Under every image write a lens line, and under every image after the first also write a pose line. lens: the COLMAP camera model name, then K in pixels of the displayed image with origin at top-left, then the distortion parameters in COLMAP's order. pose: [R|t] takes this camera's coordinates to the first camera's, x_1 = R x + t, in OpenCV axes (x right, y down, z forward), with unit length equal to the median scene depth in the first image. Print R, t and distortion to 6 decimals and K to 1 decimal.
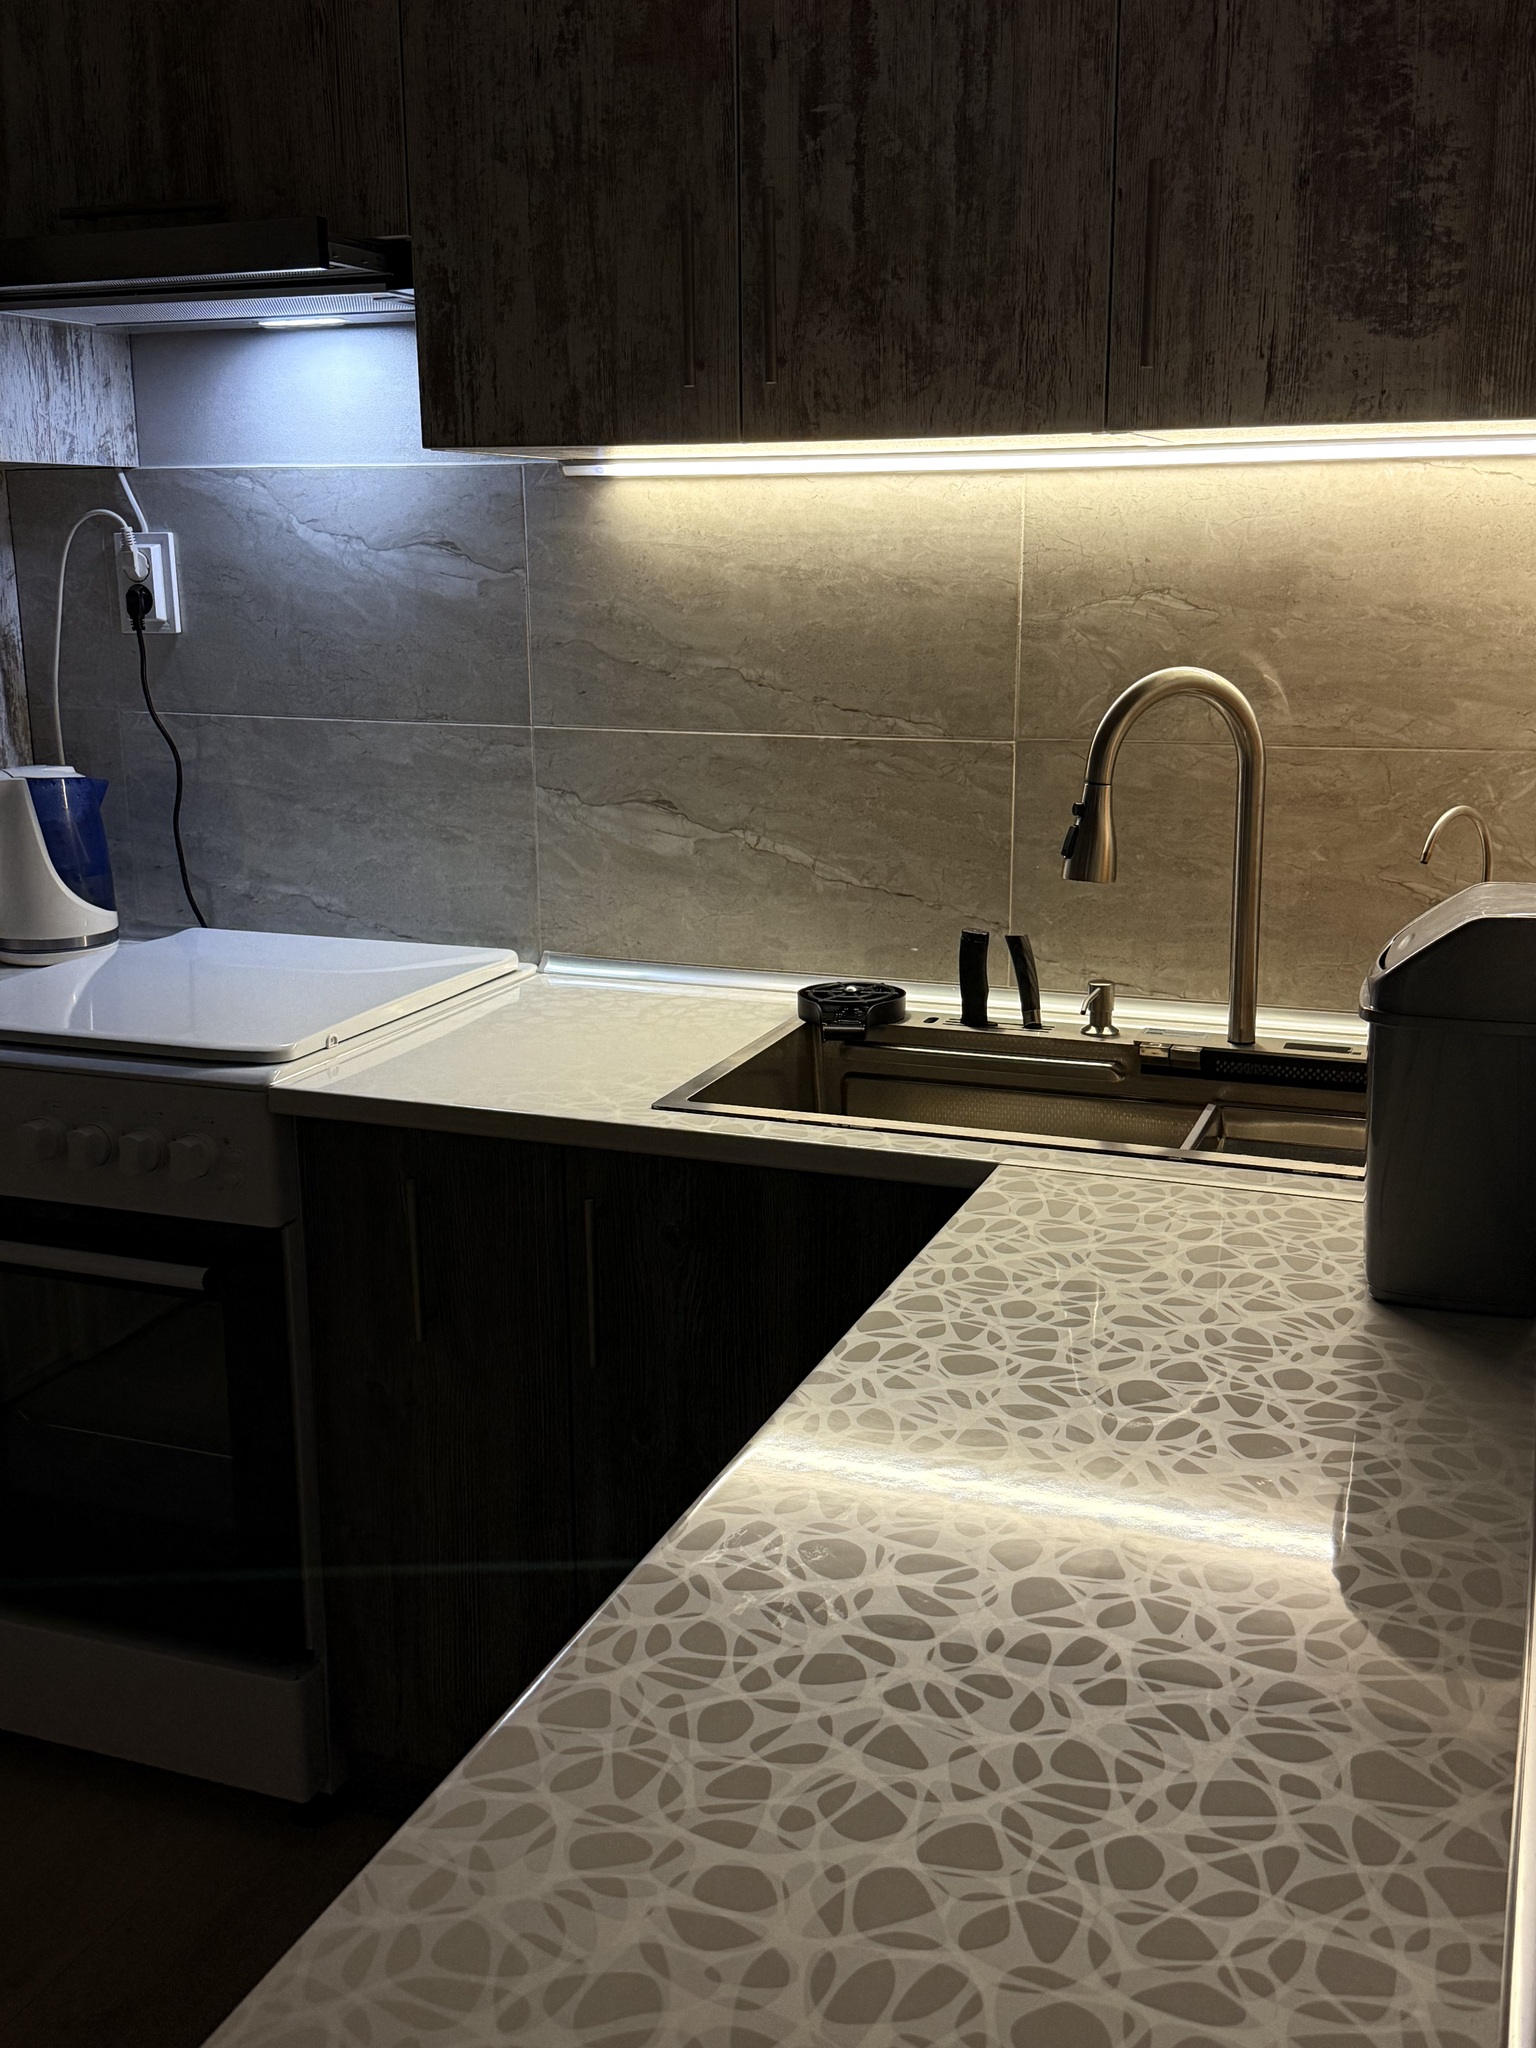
lens RADIAL K [[2041.6, 0, 771.1], [0, 2041.6, 1027.1], [0, 0, 1]] dist [0.003685, 0.000000]
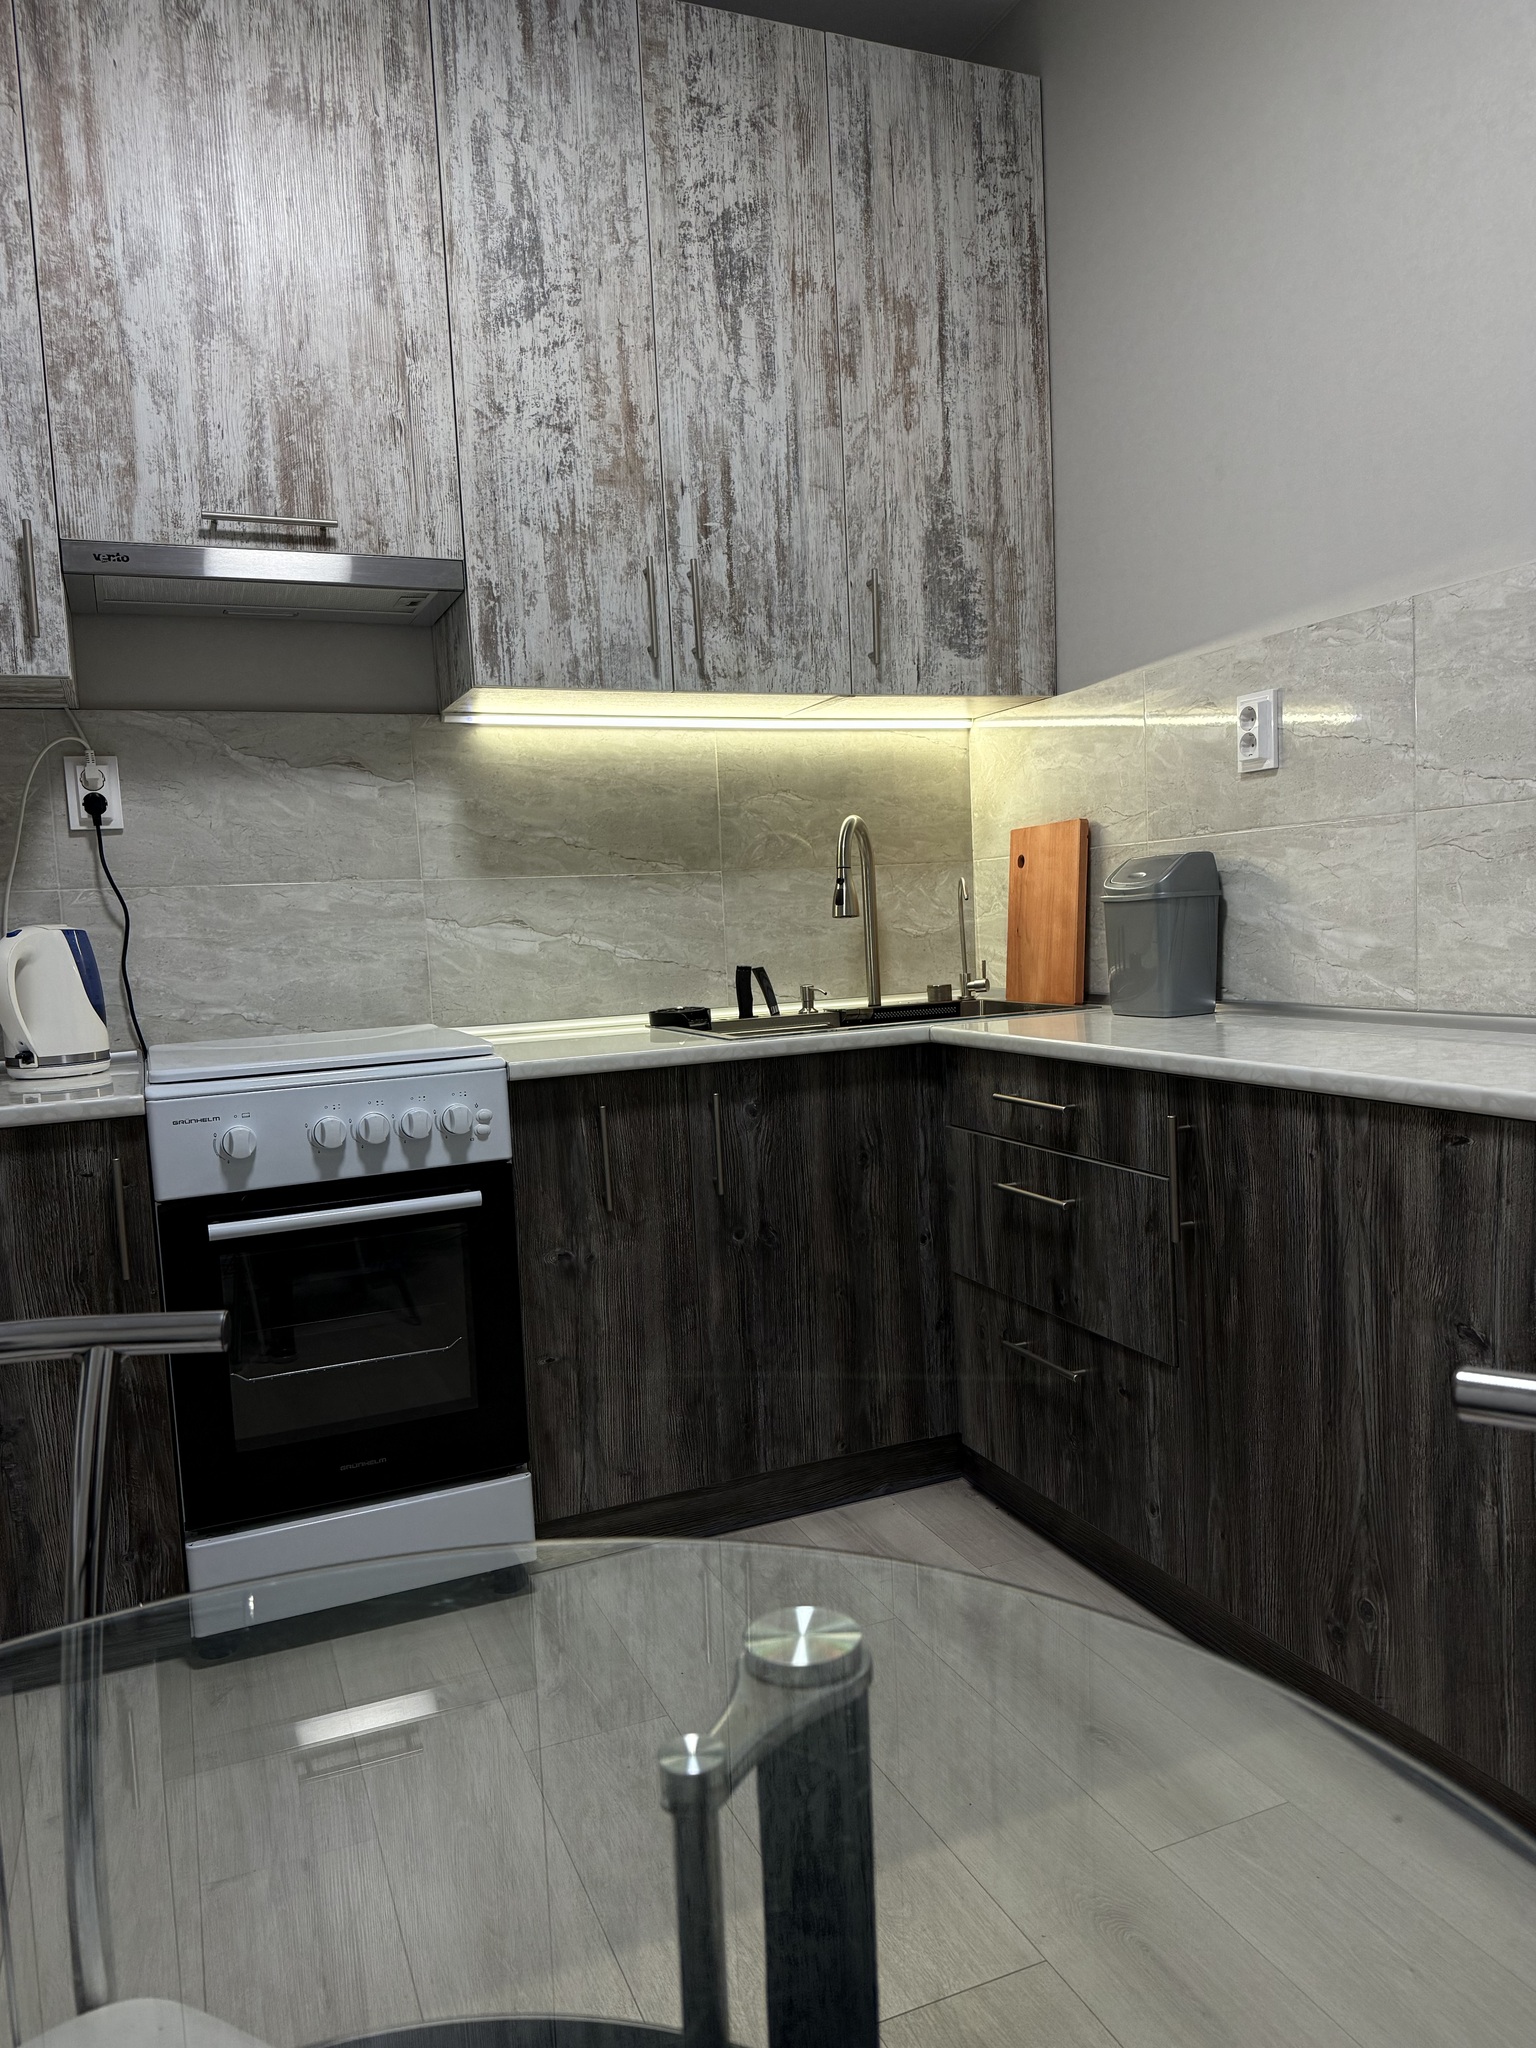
lens RADIAL K [[1459.3, 0, 783.4], [0, 1459.3, 1018.3], [0, 0, 1]] dist [0.074526, -0.102165]
pose [[0.720021, -0.078703, 0.689475, -0.861102], [0.197909, 0.975575, -0.095316, 0.143275], [-0.665133, 0.205083, 0.718010, 0.047554]]
